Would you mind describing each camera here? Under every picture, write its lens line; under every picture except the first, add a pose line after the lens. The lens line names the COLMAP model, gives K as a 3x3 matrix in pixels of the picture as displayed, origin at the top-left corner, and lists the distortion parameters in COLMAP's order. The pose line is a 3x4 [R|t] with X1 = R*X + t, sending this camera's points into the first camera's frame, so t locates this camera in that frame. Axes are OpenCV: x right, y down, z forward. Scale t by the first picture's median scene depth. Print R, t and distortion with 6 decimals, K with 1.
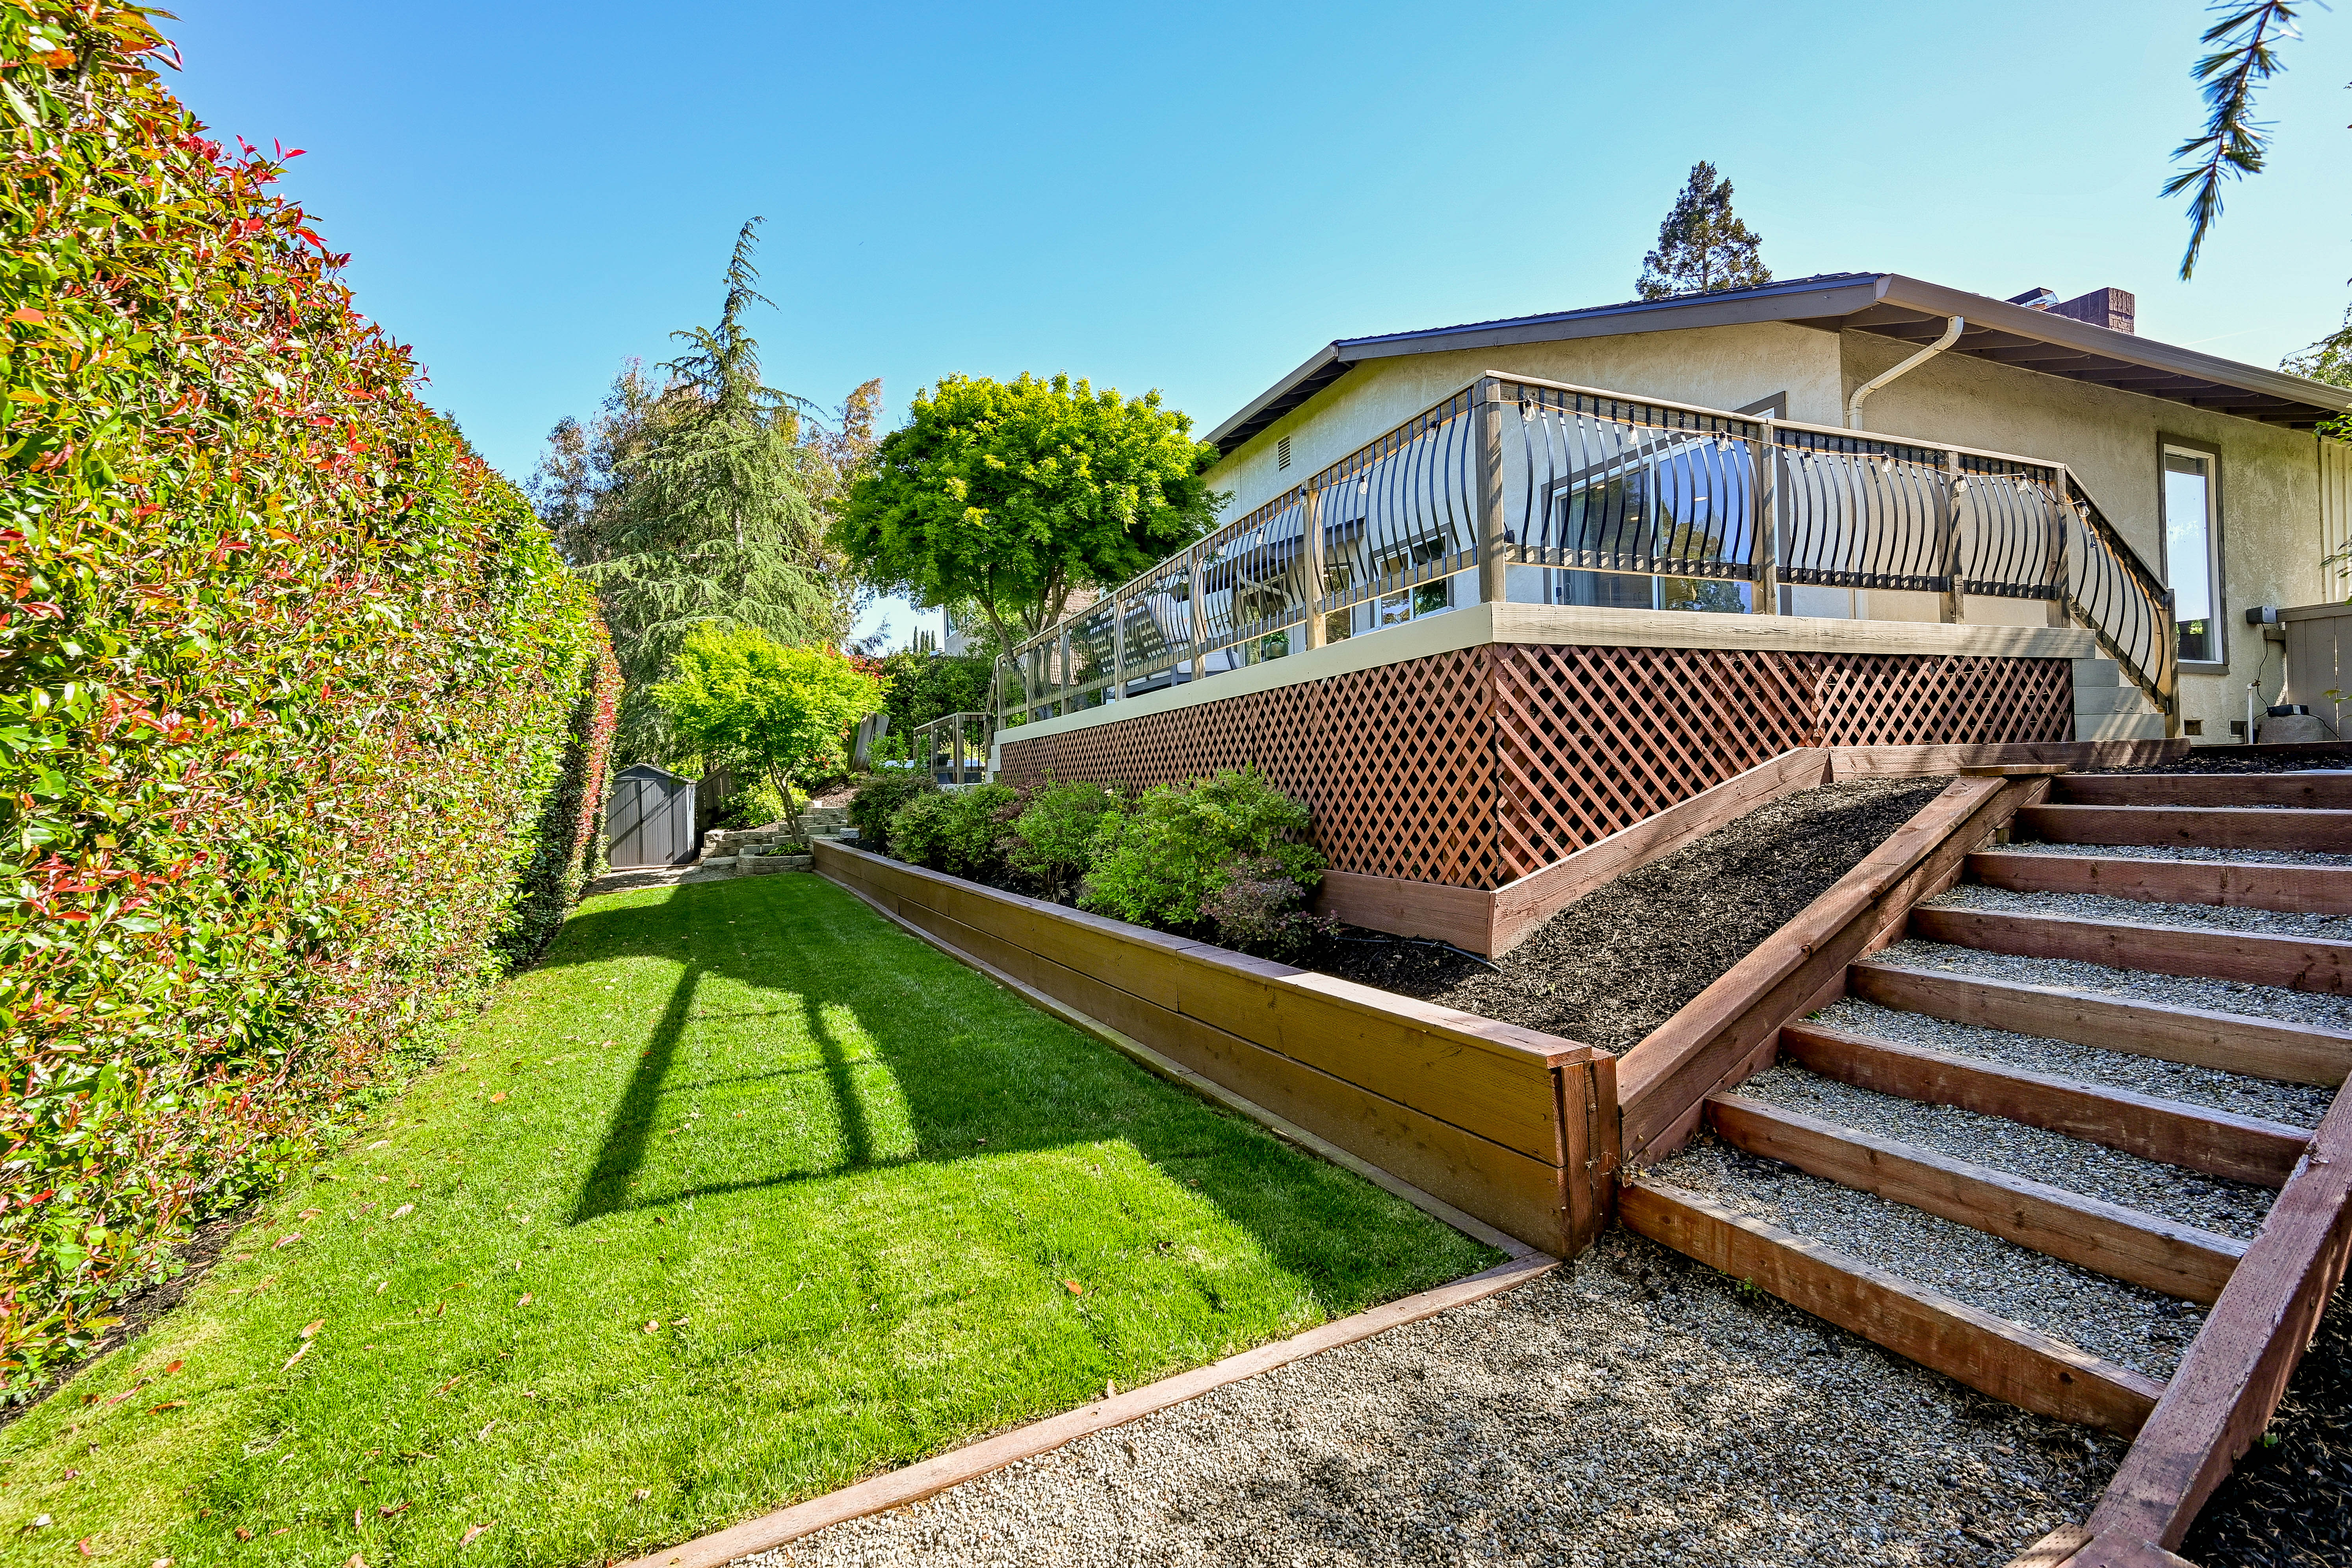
lens RADIAL K [[1005.0, 0, 1169.9], [0, 1005.0, 788.8], [0, 0, 1]] dist [-0.001361, 0.000449]
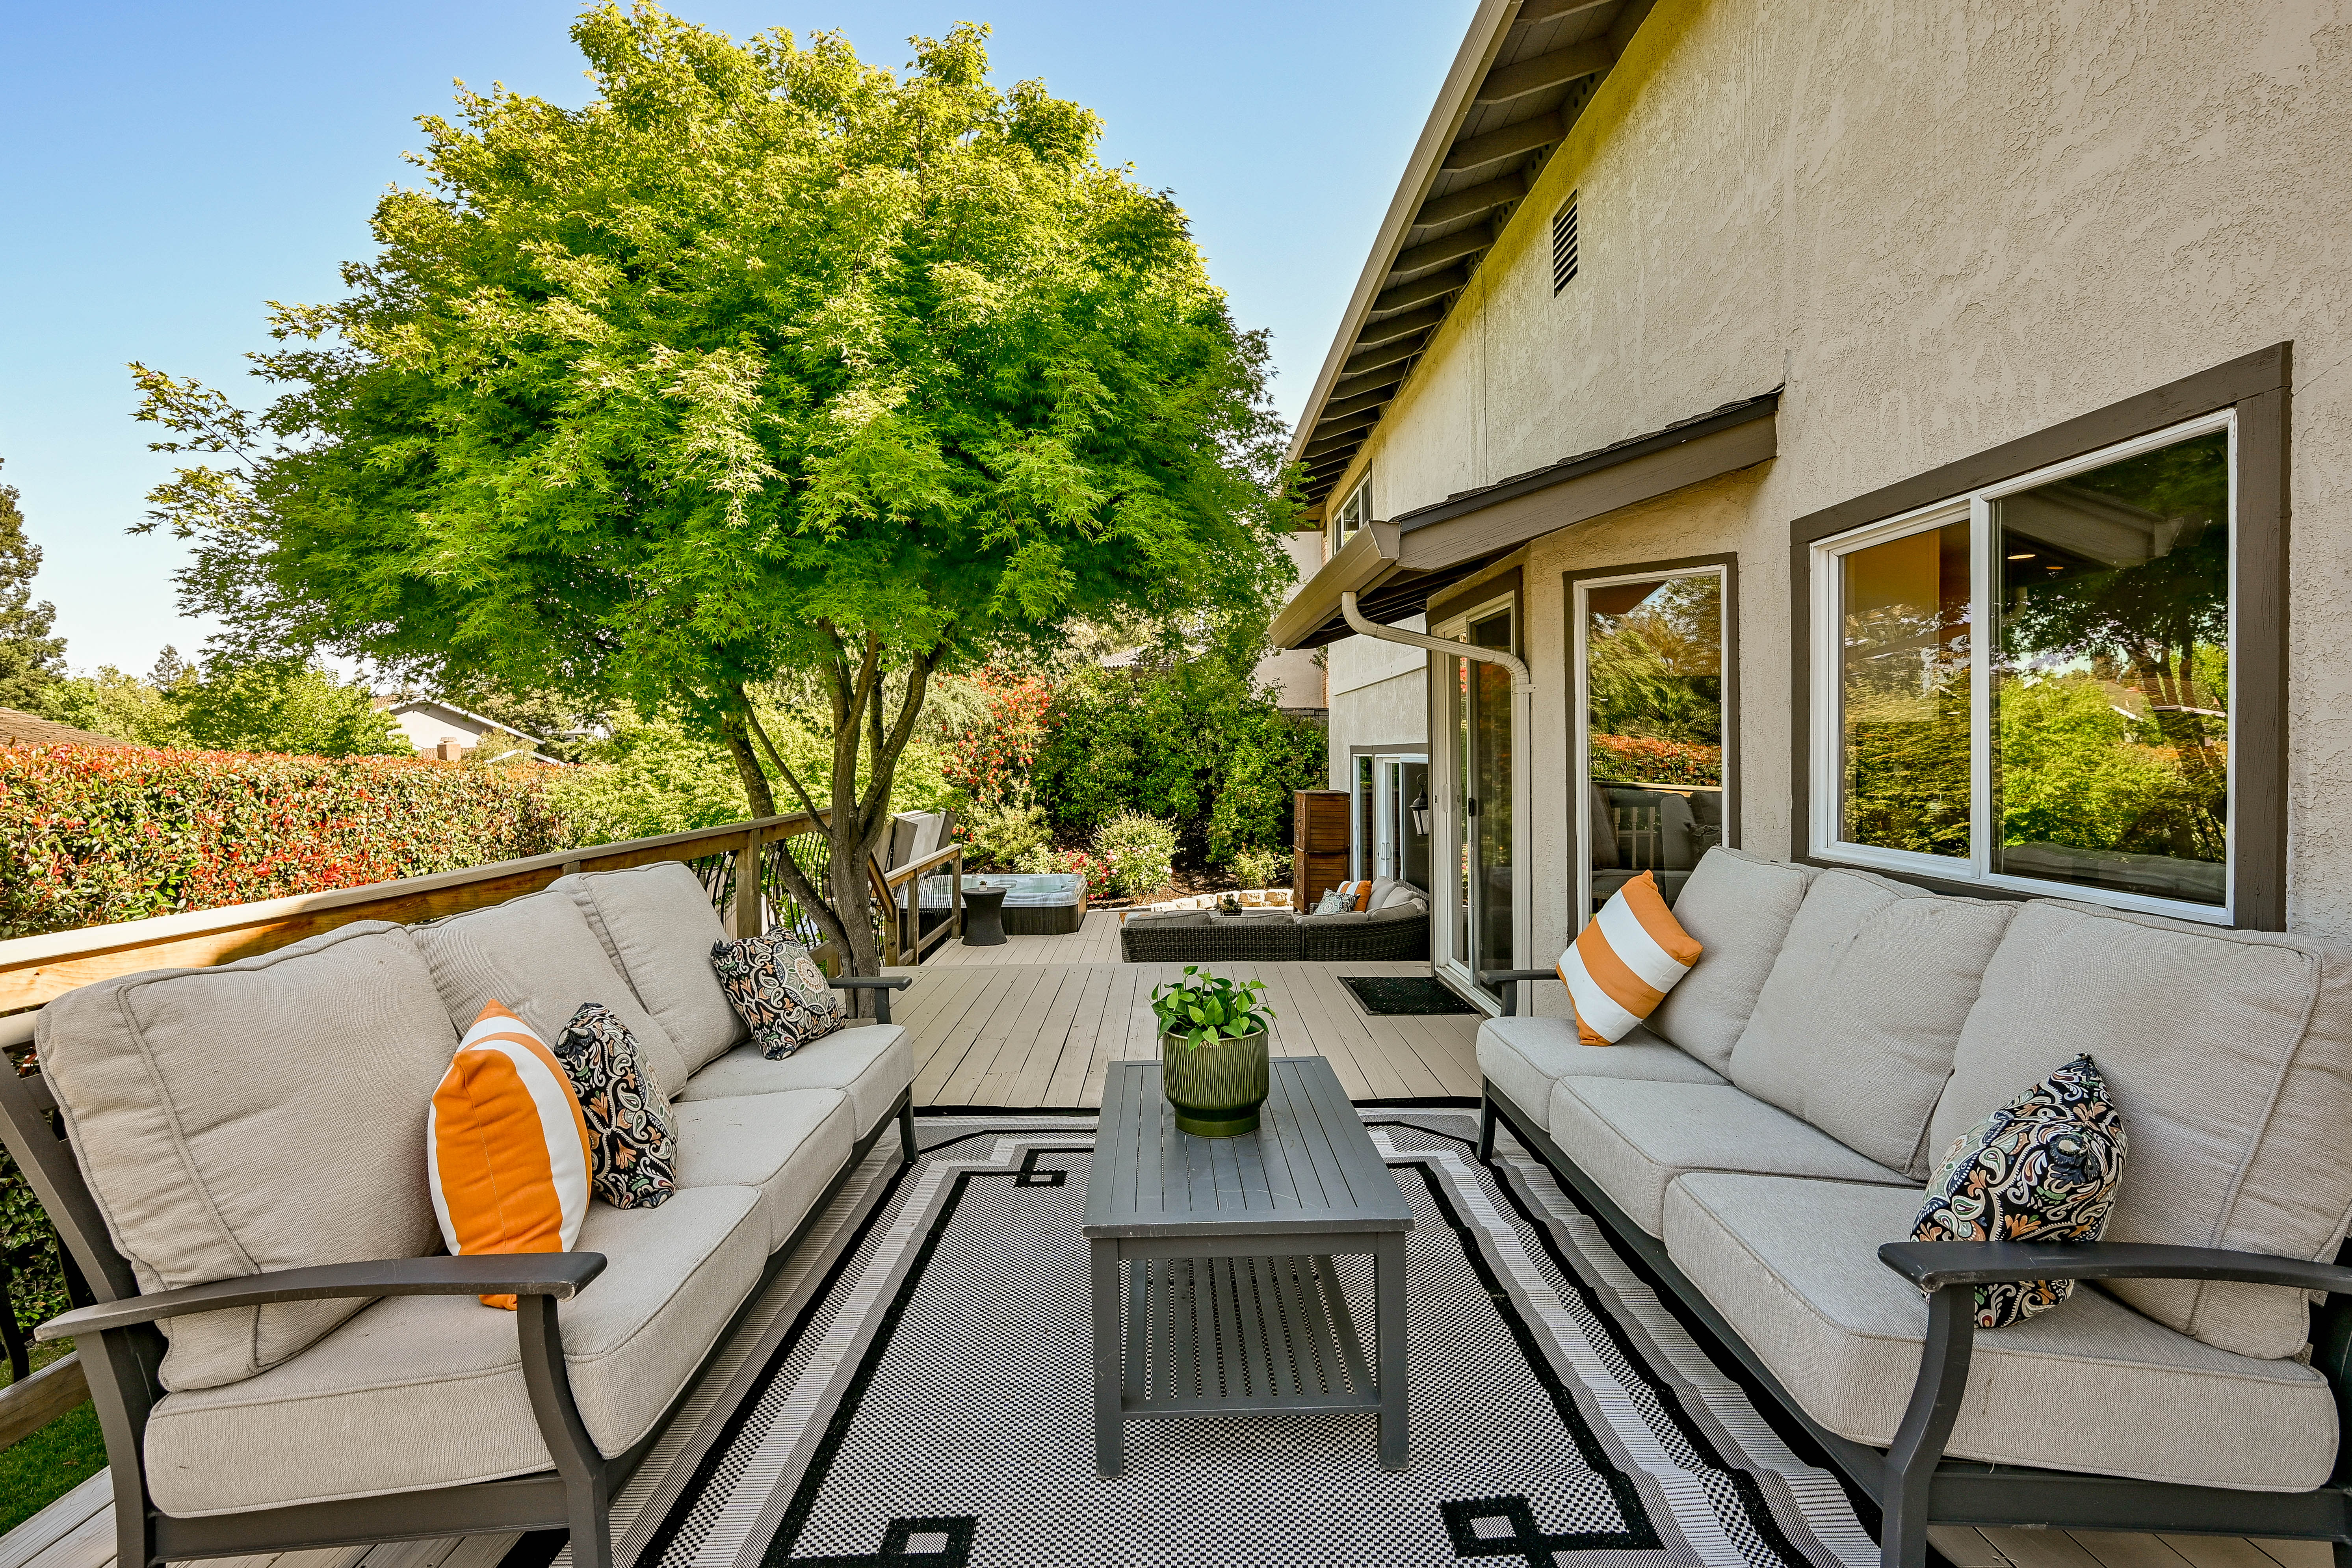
lens RADIAL K [[1079.6, 0, 1171.6], [0, 1079.6, 770.0], [0, 0, 1]] dist [0.001660, -0.000768]
pose [[0.923993, 0.022624, -0.381740, 0.177674], [-0.017215, 0.999697, 0.017579, -0.194327], [0.382022, -0.009671, 0.924103, 0.763793]]
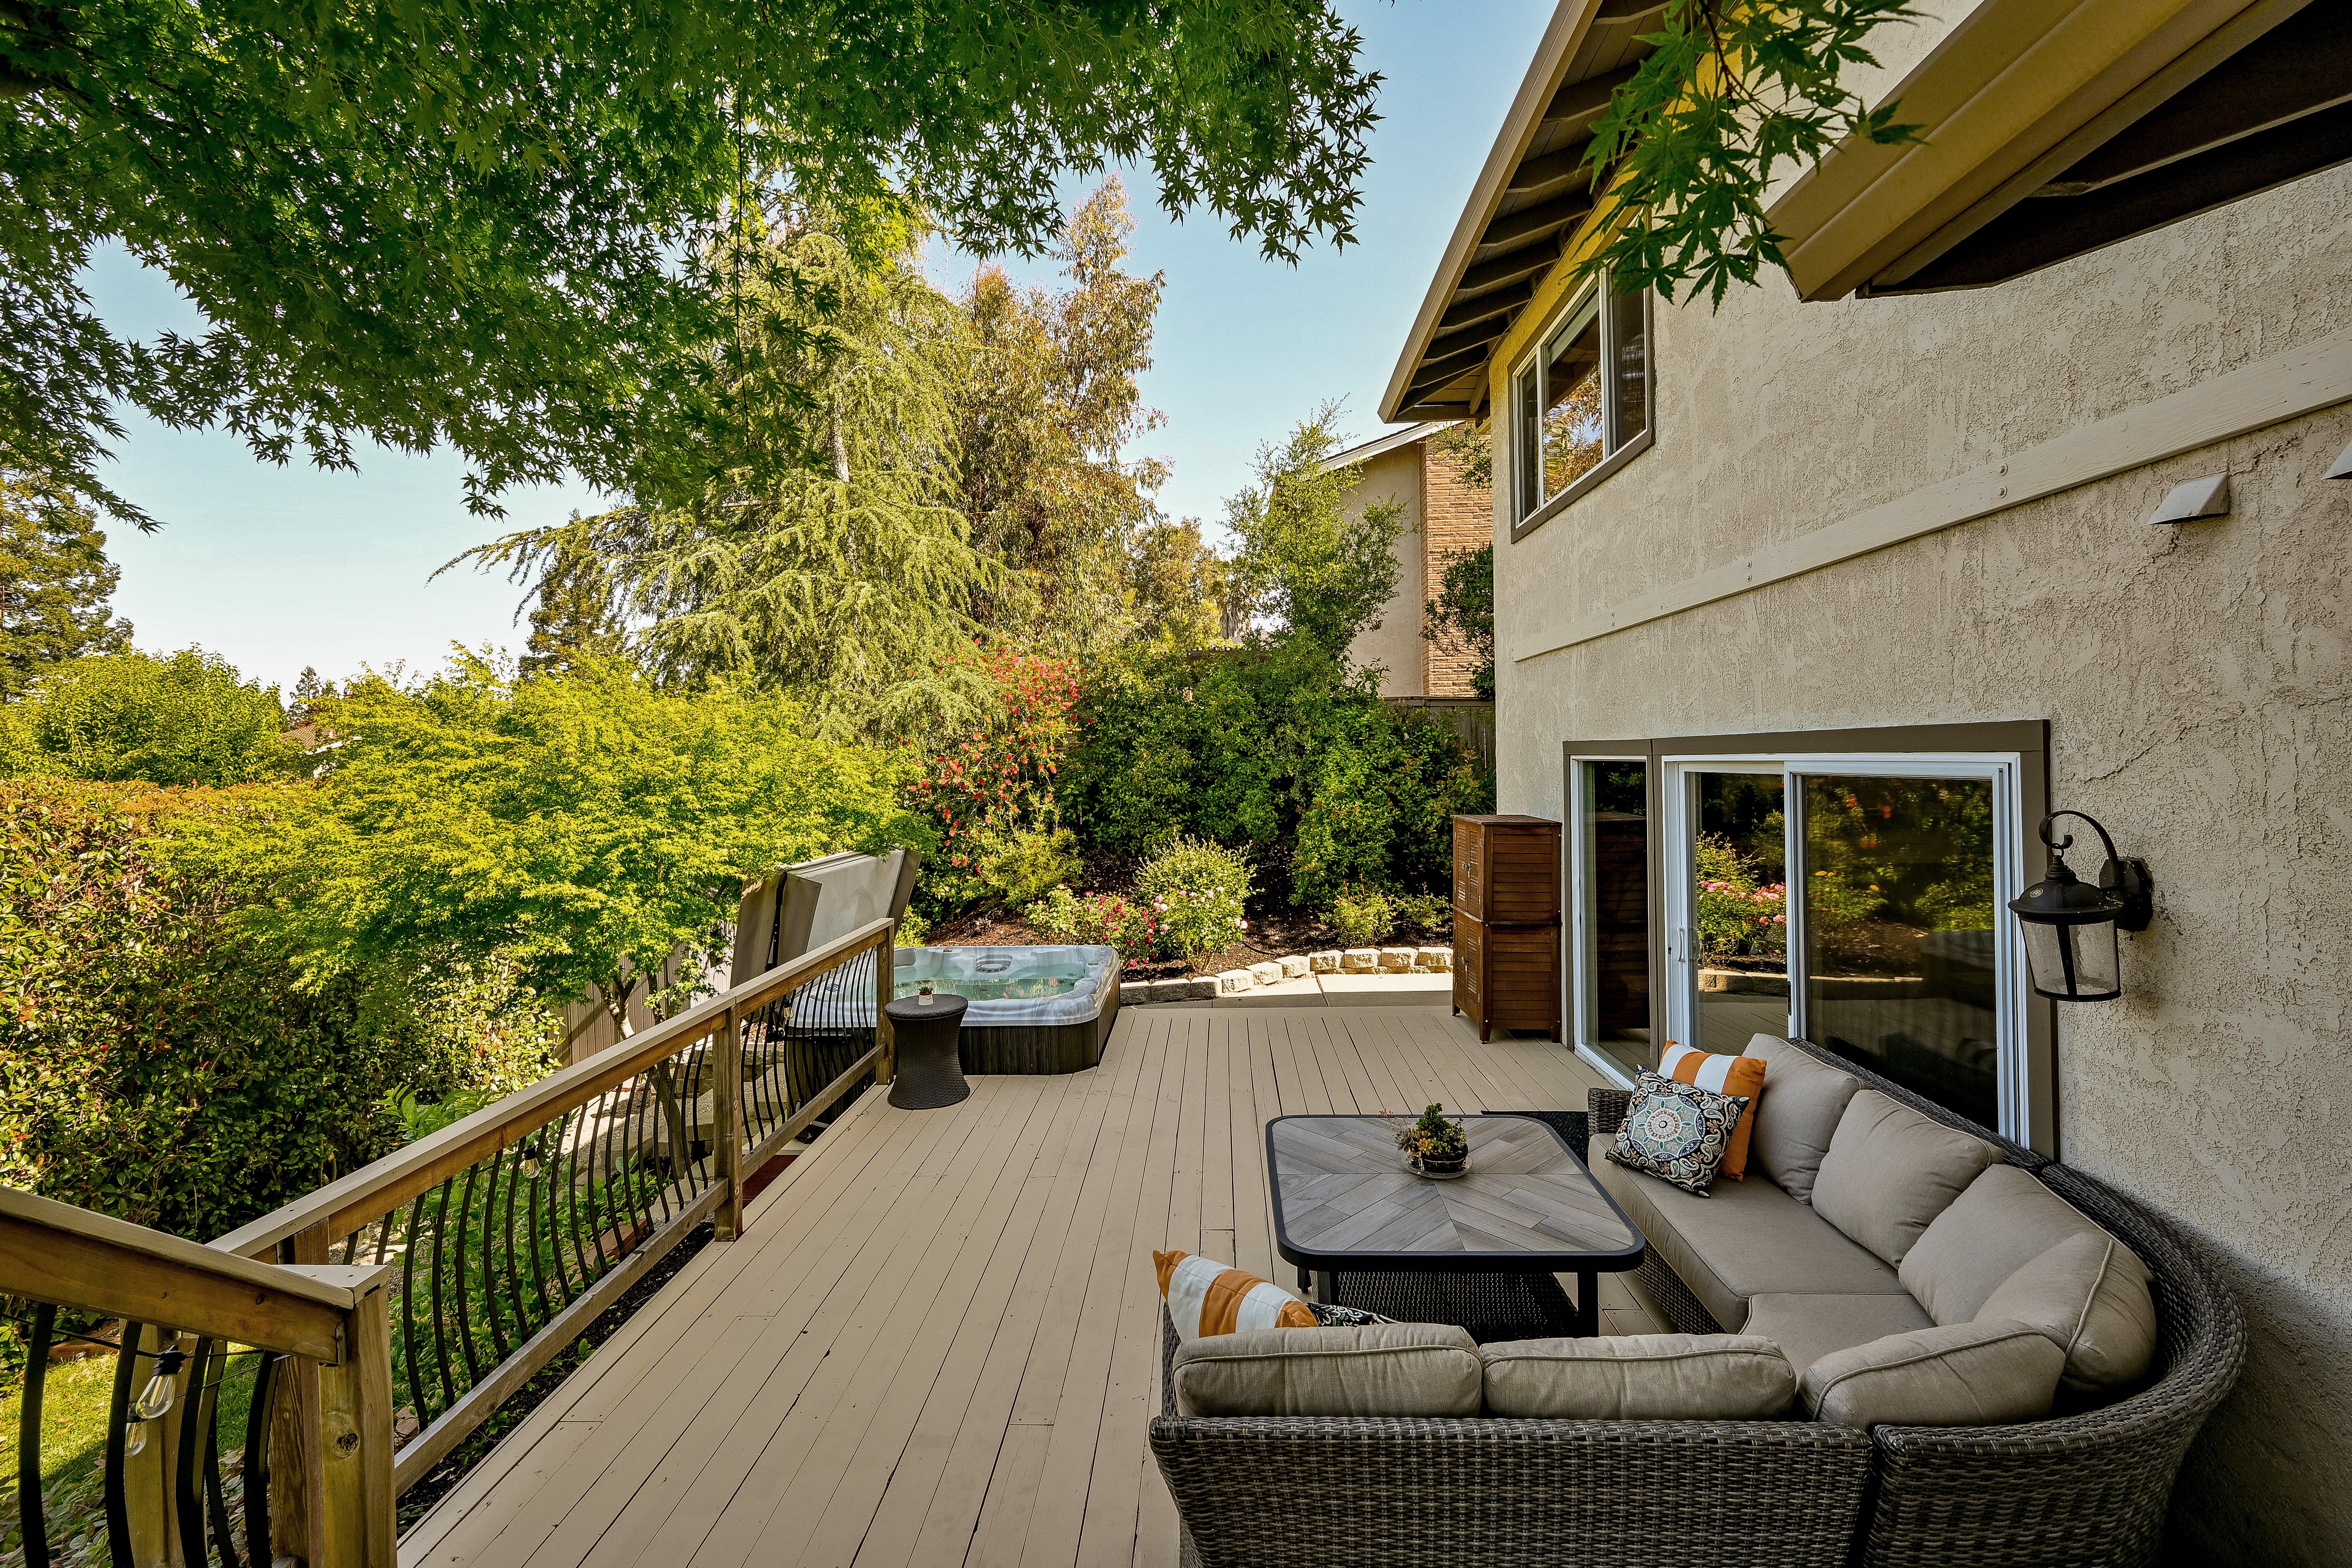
lens RADIAL K [[1005.0, 0, 1178.4], [0, 1005.0, 776.2], [0, 0, 1]] dist [-0.001361, 0.000449]
pose [[0.905423, 0.016417, -0.424192, -0.028734], [-0.008105, 0.999738, 0.021392, -0.193191], [0.424433, -0.015930, 0.905319, 1.214637]]
